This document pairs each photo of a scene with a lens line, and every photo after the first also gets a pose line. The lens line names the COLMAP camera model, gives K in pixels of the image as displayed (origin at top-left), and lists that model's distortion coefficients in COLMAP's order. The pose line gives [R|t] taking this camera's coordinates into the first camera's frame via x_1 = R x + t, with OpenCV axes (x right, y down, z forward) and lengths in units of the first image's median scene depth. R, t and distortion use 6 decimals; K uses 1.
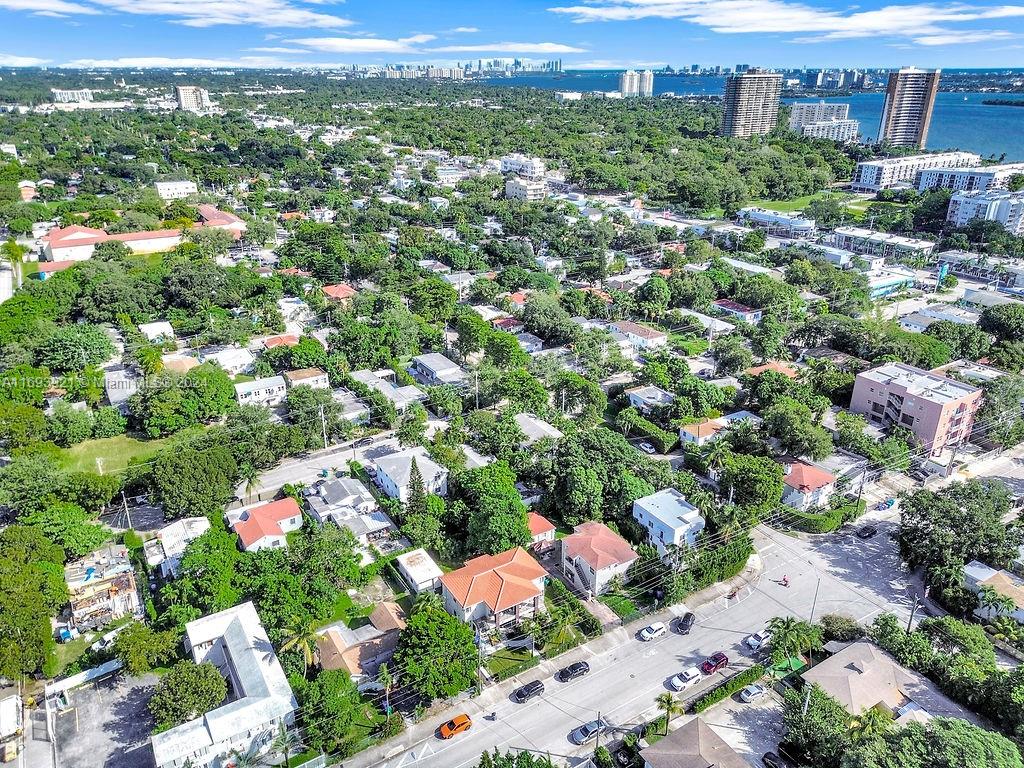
lens RADIAL K [[722.6, 0, 512.0], [0, 722.6, 384.0], [0, 0, 1]] dist [0.057735, -0.053314]
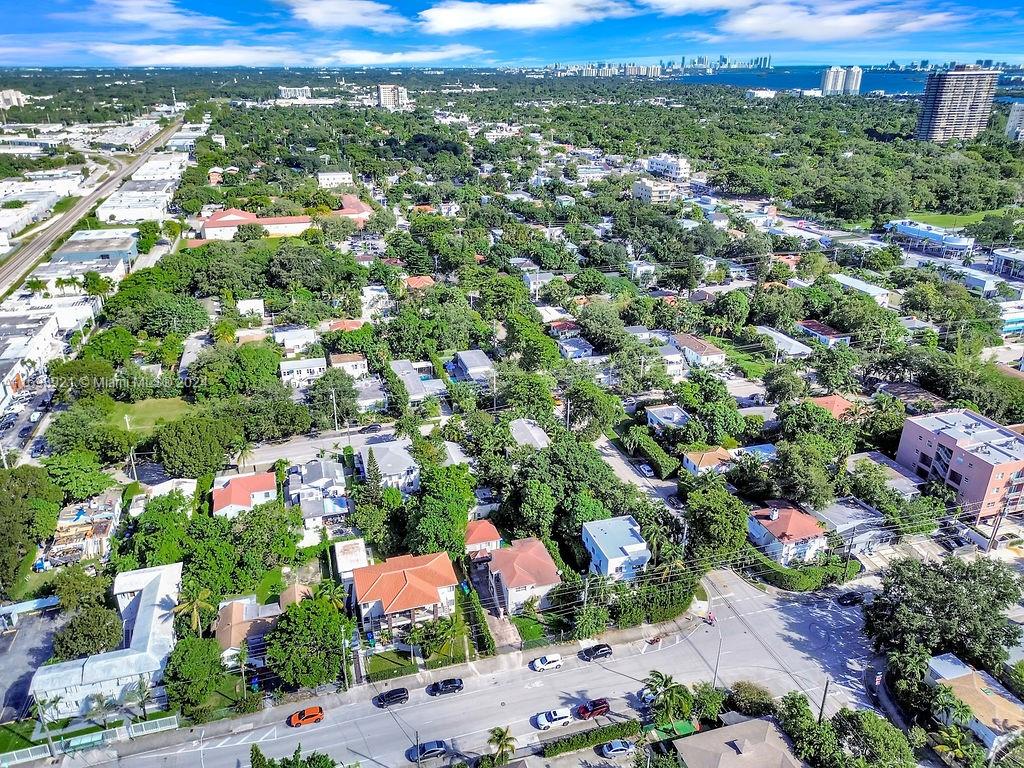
lens RADIAL K [[722.6, 0, 512.0], [0, 722.6, 384.0], [0, 0, 1]] dist [0.057735, -0.053314]
pose [[0.965491, 0.102156, -0.239565, 0.187607], [-0.101608, 0.994716, 0.014674, -0.015535], [0.239798, 0.010174, 0.970770, 0.038799]]
